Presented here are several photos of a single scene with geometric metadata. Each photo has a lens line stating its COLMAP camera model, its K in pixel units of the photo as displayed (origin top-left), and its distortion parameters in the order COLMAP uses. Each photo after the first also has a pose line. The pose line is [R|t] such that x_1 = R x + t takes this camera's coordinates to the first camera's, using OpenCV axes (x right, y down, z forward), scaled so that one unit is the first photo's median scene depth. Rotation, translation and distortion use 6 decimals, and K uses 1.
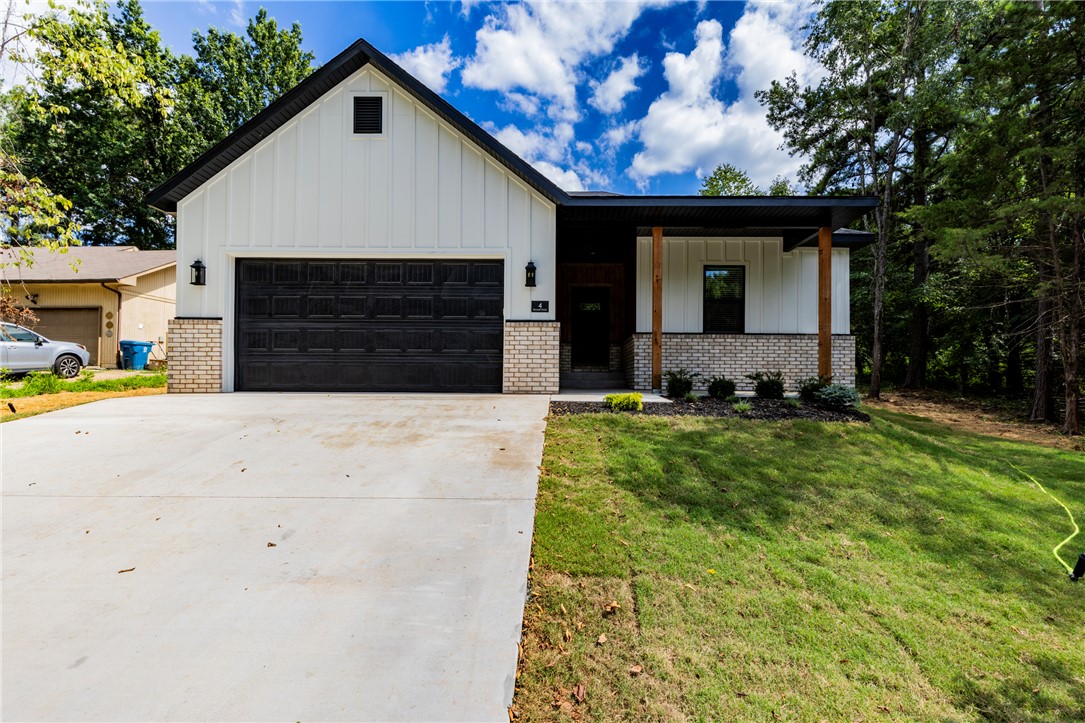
lens RADIAL K [[491.9, 0, 549.2], [0, 491.9, 364.6], [0, 0, 1]] dist [0.009322, -0.000548]
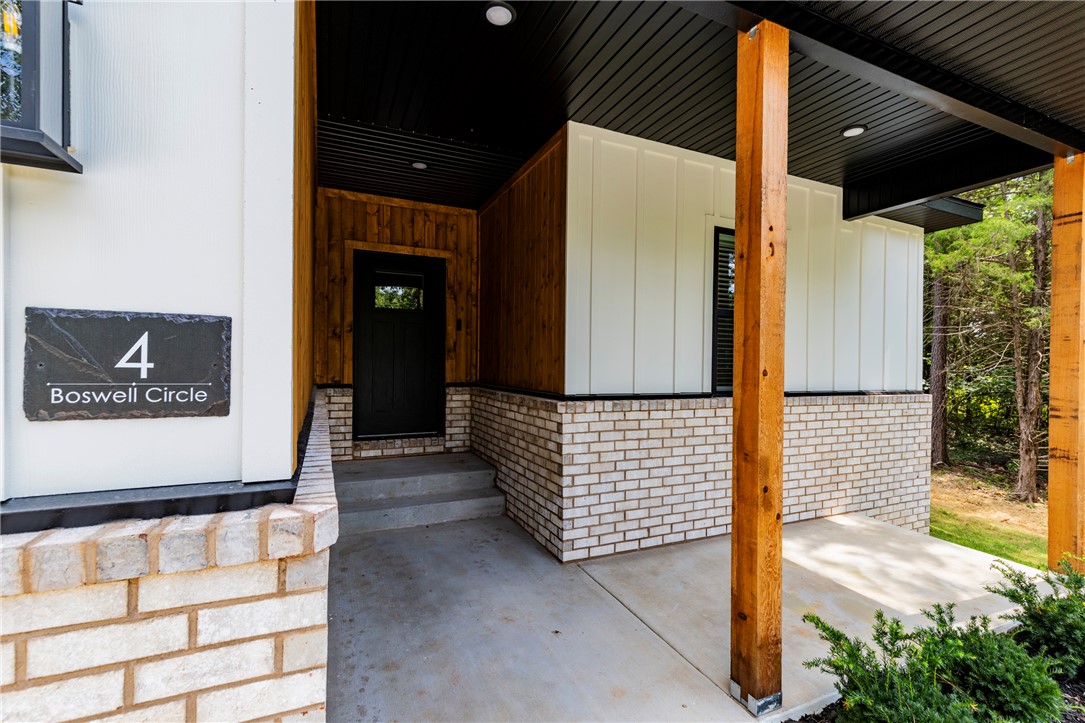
lens RADIAL K [[491.9, 0, 549.2], [0, 491.9, 364.6], [0, 0, 1]] dist [0.009322, -0.000548]
pose [[0.896851, 0.002172, 0.442327, 0.009643], [-0.019143, 0.999242, 0.033907, -0.080533], [-0.441918, -0.038877, 0.896213, 0.563176]]
